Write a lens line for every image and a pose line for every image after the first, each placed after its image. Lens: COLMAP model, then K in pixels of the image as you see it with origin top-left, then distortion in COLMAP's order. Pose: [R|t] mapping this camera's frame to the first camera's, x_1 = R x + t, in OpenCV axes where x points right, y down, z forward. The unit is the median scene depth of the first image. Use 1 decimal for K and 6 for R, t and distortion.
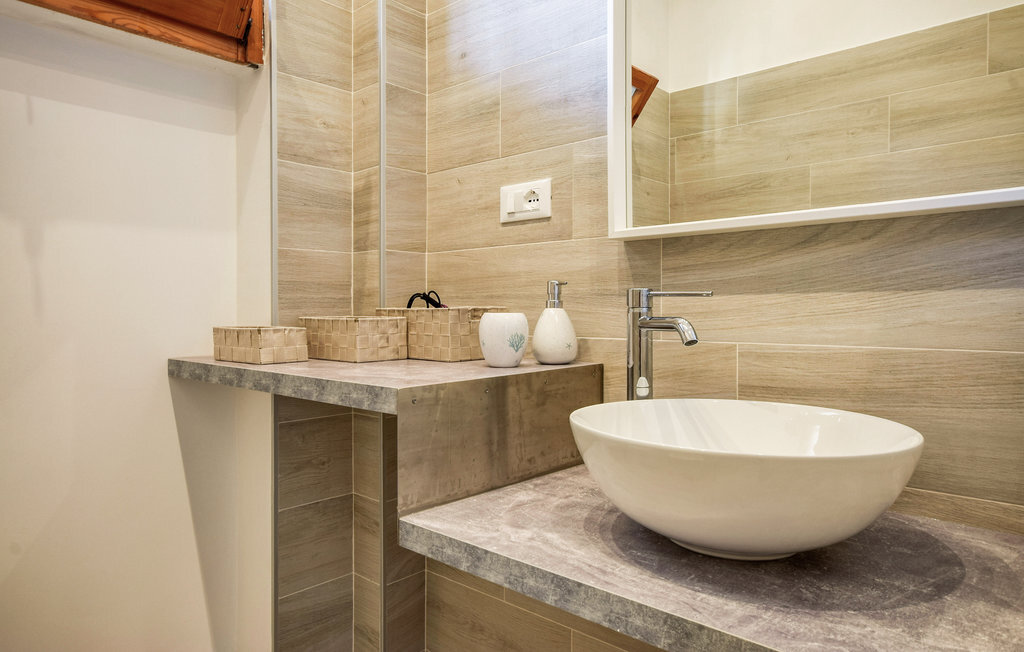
lens RADIAL K [[644.0, 0, 513.1], [0, 644.0, 316.7], [0, 0, 1]] dist [0.005157, 0.001645]
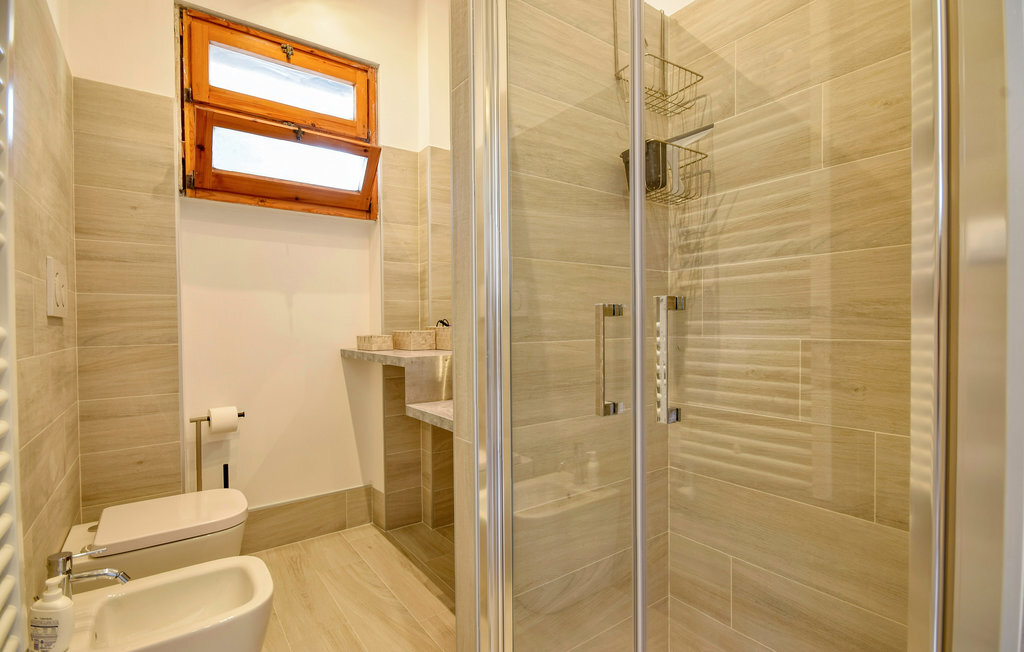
lens RADIAL K [[479.3, 0, 511.0], [0, 479.3, 332.4], [0, 0, 1]] dist [0.000053, 0.000003]
pose [[0.976789, -0.005127, -0.214141, 0.428272], [0.007192, 0.999935, 0.008864, -0.006224], [0.214082, -0.010198, 0.976762, -0.548014]]
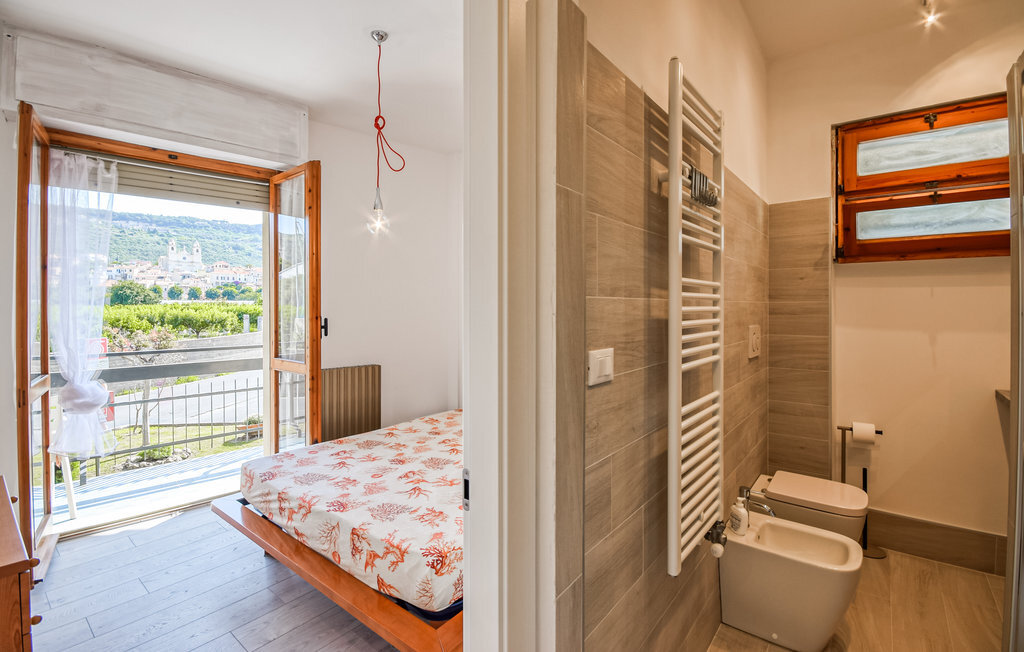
lens RADIAL K [[460.4, 0, 511.9], [0, 460.4, 309.5], [0, 0, 1]] dist [0.000386, -0.006644]
pose [[0.053913, 0.007693, -0.998516, 0.951684], [-0.005559, 0.999957, 0.007404, -0.213564], [0.998530, 0.005152, 0.053953, -0.771703]]
